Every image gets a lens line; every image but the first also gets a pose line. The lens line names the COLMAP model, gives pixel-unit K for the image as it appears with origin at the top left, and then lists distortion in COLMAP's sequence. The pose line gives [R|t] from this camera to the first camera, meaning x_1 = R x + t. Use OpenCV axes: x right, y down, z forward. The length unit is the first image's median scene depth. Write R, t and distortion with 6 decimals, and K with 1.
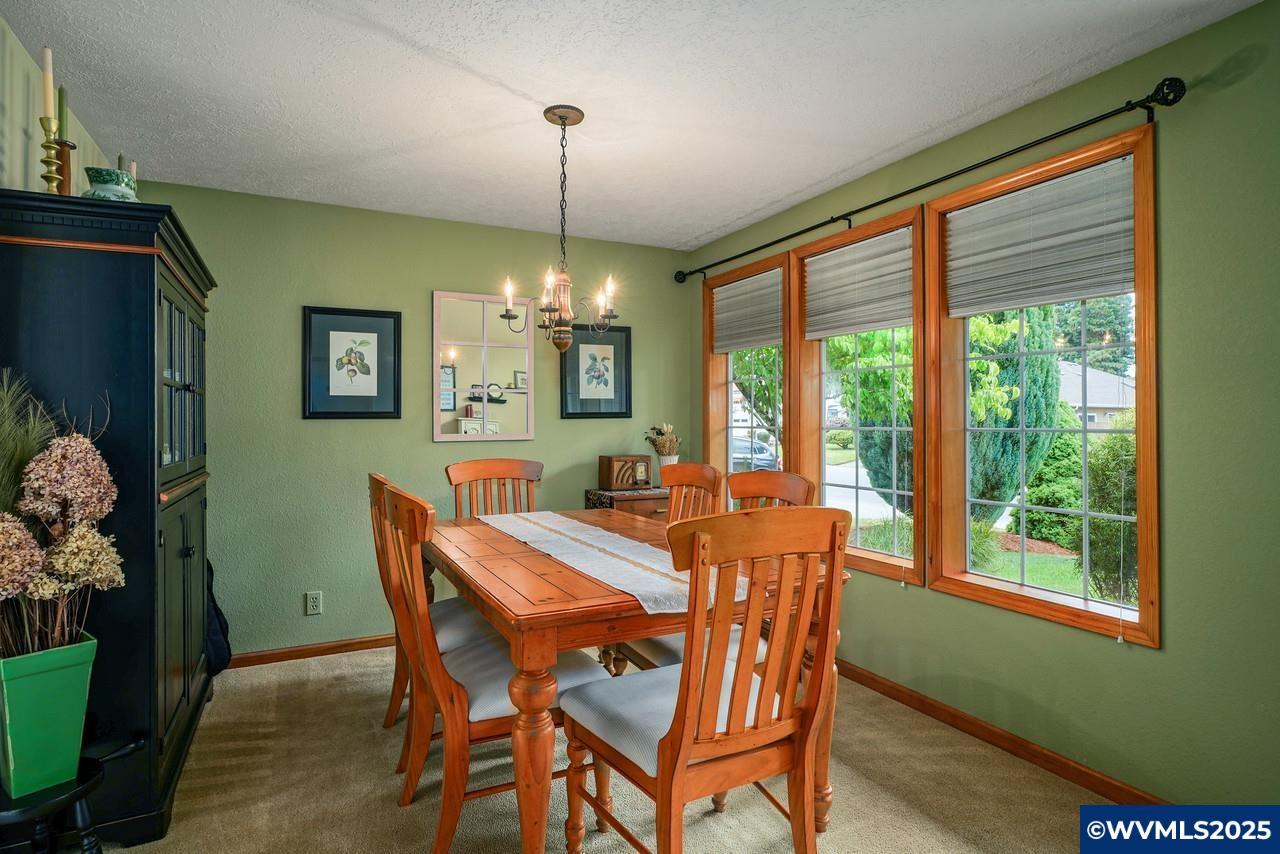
lens RADIAL K [[642.8, 0, 577.5], [0, 642.8, 421.6], [0, 0, 1]] dist [-0.001239, -0.000085]
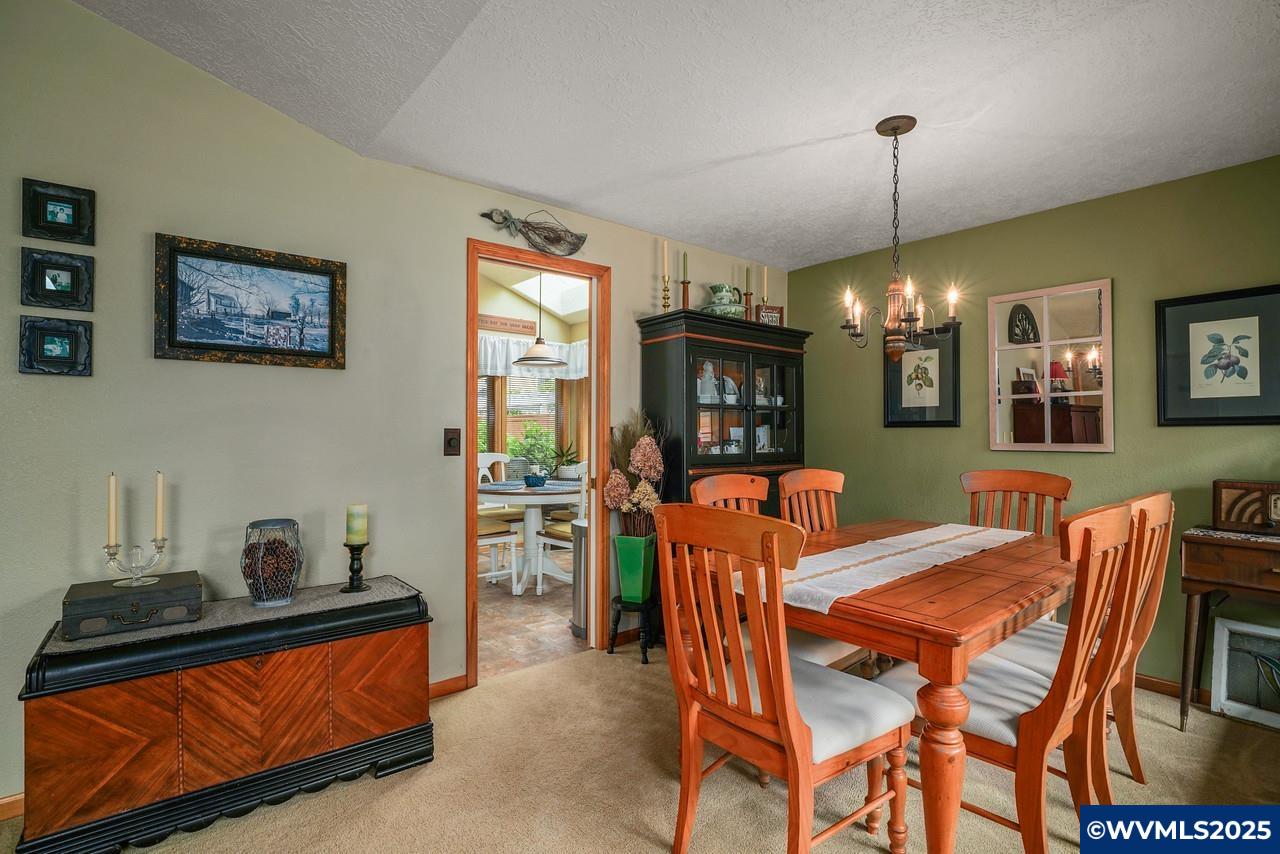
lens RADIAL K [[610.7, 0, 663.1], [0, 610.7, 426.0], [0, 0, 1]] dist [-0.011492, -0.000369]
pose [[0.279277, -0.002994, -0.960206, 0.548652], [-0.000306, 0.999995, -0.003207, -0.002611], [0.960210, 0.001189, 0.279275, 0.264484]]
